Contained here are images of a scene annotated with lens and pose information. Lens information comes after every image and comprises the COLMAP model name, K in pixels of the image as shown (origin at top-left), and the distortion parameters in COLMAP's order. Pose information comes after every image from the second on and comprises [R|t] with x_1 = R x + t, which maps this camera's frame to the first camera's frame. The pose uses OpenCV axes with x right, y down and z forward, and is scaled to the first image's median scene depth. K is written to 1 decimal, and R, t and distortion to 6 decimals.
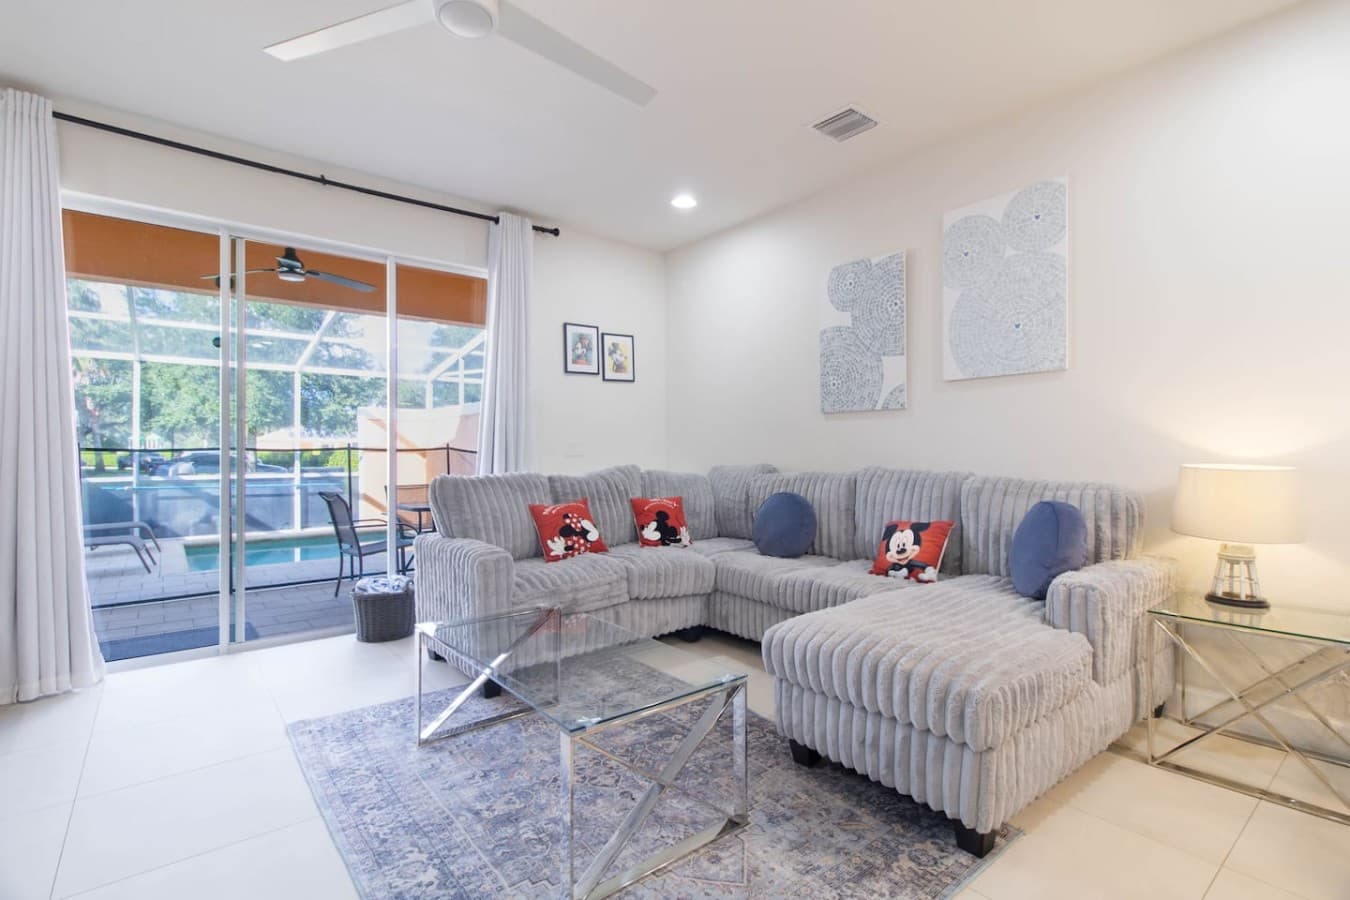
lens RADIAL K [[632.2, 0, 678.6], [0, 632.2, 447.2], [0, 0, 1]] dist [0.002888, 0.000795]
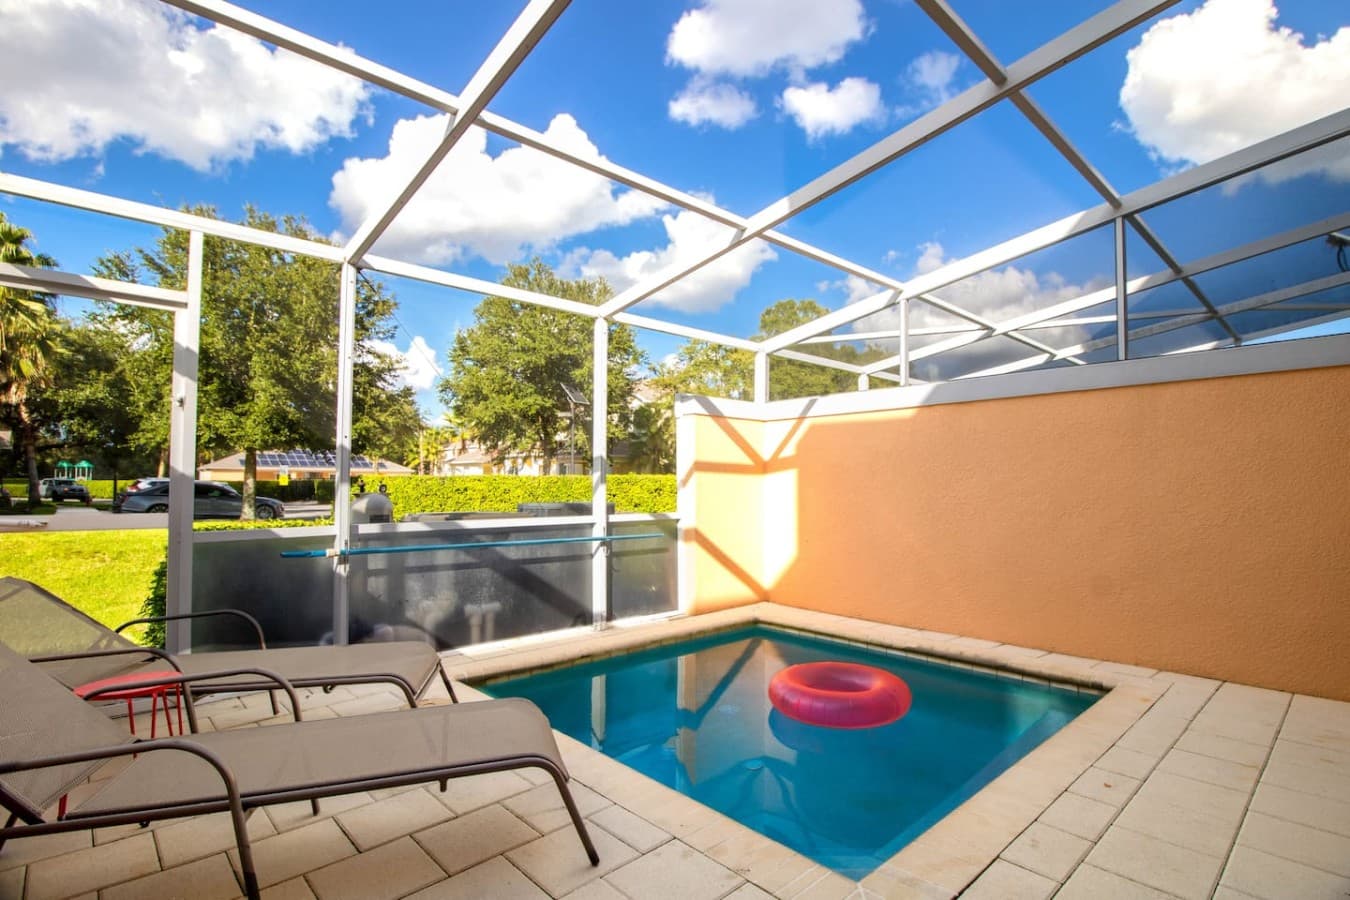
lens RADIAL K [[635.0, 0, 678.9], [0, 635.0, 459.8], [0, 0, 1]] dist [0.002211, 0.000545]
pose [[0.996898, 0.002395, 0.078670, -0.228212], [-0.000361, 0.999666, -0.025855, 0.003603], [-0.078705, 0.025746, 0.996565, 0.185015]]
